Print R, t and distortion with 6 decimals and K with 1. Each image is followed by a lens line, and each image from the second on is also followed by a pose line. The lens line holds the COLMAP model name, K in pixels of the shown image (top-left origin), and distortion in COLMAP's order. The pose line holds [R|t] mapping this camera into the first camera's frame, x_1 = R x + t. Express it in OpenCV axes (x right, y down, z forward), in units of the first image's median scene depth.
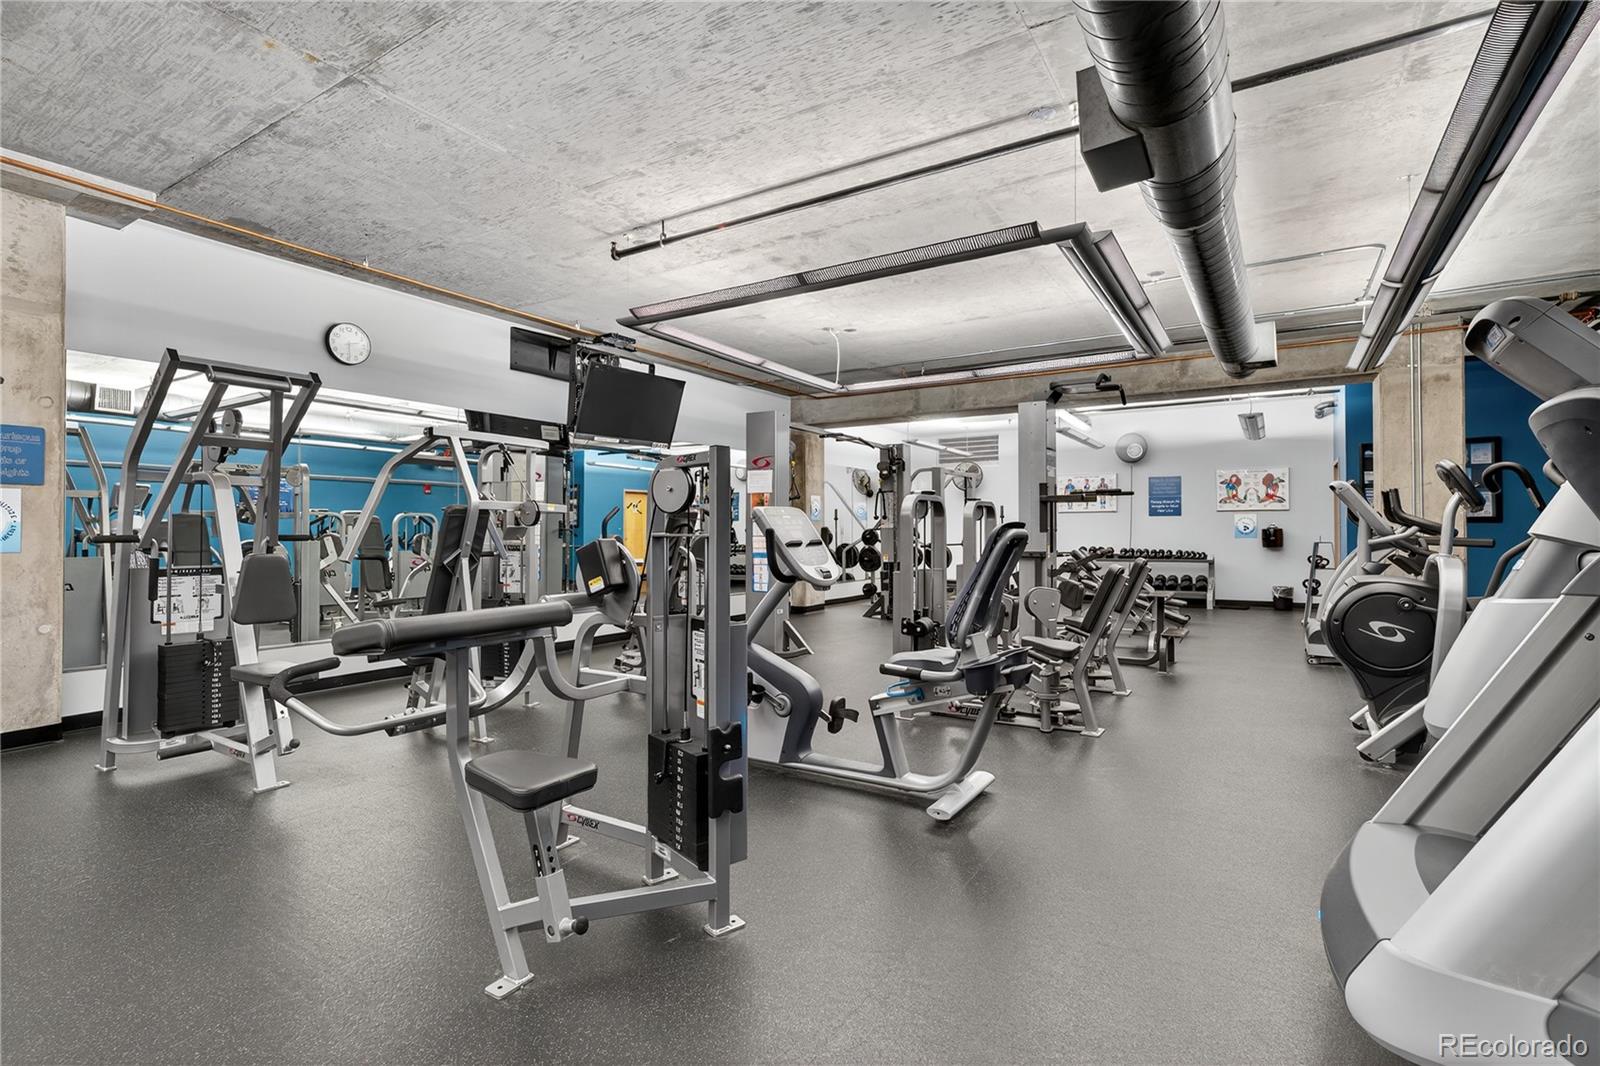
lens RADIAL K [[753.5, 0, 800.0], [0, 753.5, 533.0], [0, 0, 1]] dist [0.000422, 0.000025]
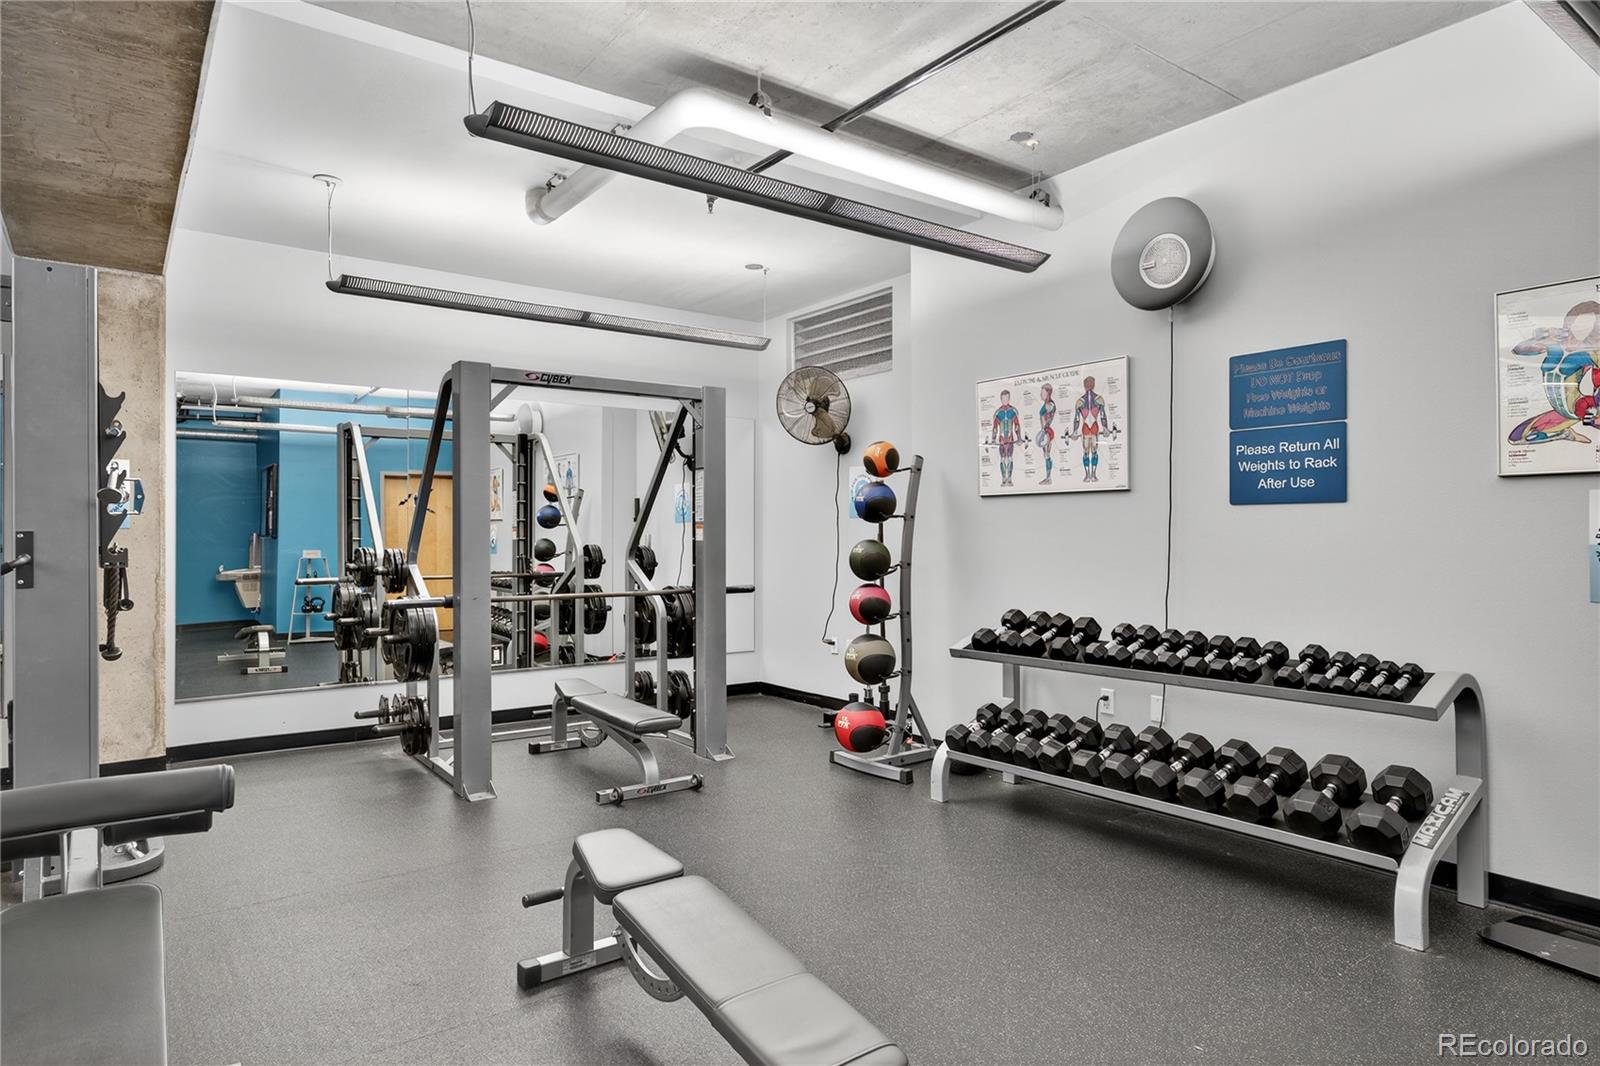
lens RADIAL K [[943.1, 0, 800.0], [0, 943.1, 533.0], [0, 0, 1]] dist [-0.001279, -0.000365]
pose [[0.932086, -0.006304, -0.362181, 0.446536], [0.003518, 0.999959, -0.008351, -0.010786], [0.362219, 0.006510, 0.932070, 0.645583]]
